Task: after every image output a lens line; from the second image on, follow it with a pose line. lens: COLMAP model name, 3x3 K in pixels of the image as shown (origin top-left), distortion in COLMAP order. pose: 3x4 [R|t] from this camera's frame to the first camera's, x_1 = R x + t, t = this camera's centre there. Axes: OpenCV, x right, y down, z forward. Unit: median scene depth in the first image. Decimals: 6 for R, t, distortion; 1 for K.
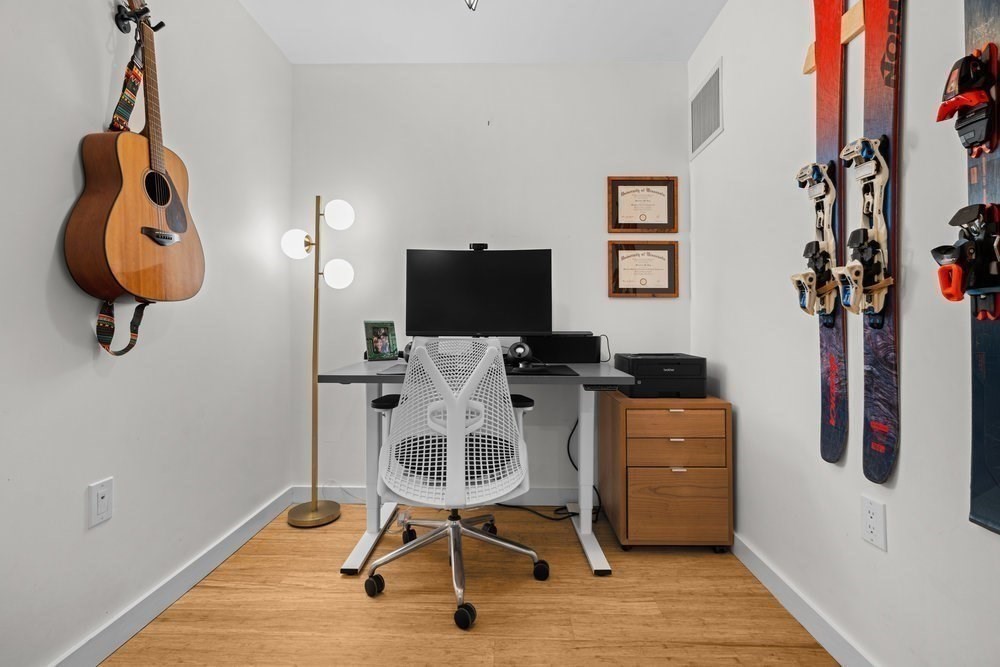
lens RADIAL K [[460.1, 0, 502.1], [0, 460.1, 317.3], [0, 0, 1]] dist [-0.001180, -0.000140]
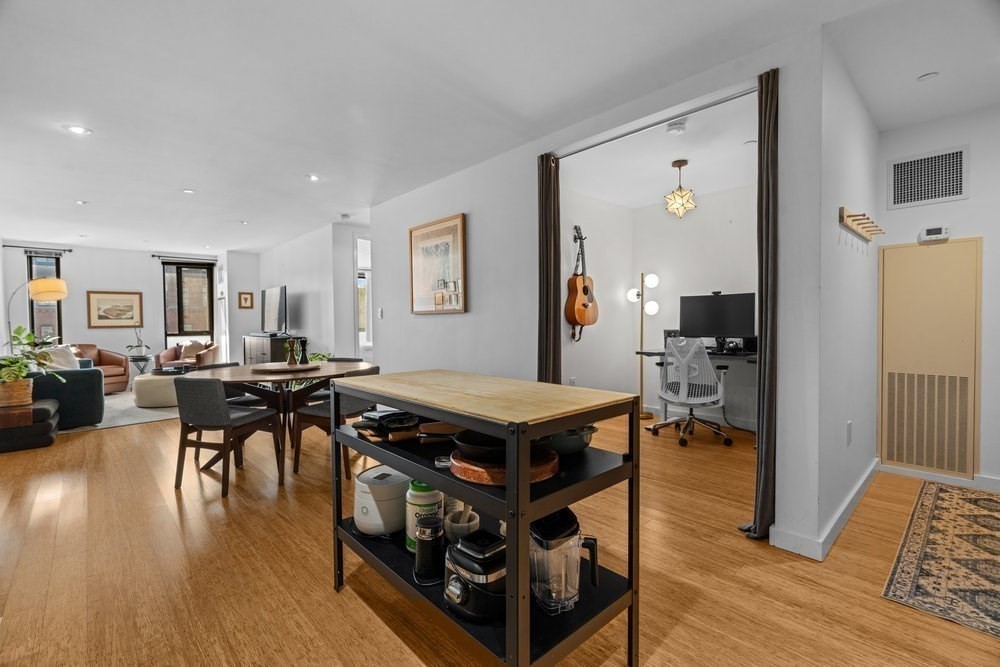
lens RADIAL K [[445.7, 0, 495.1], [0, 445.7, 330.2], [0, 0, 1]] dist [-0.002915, -0.000321]
pose [[0.690537, 0.011251, -0.723210, 1.044380], [0.017928, 0.999306, 0.032664, -0.110601], [0.723075, -0.035521, 0.689855, -1.575555]]
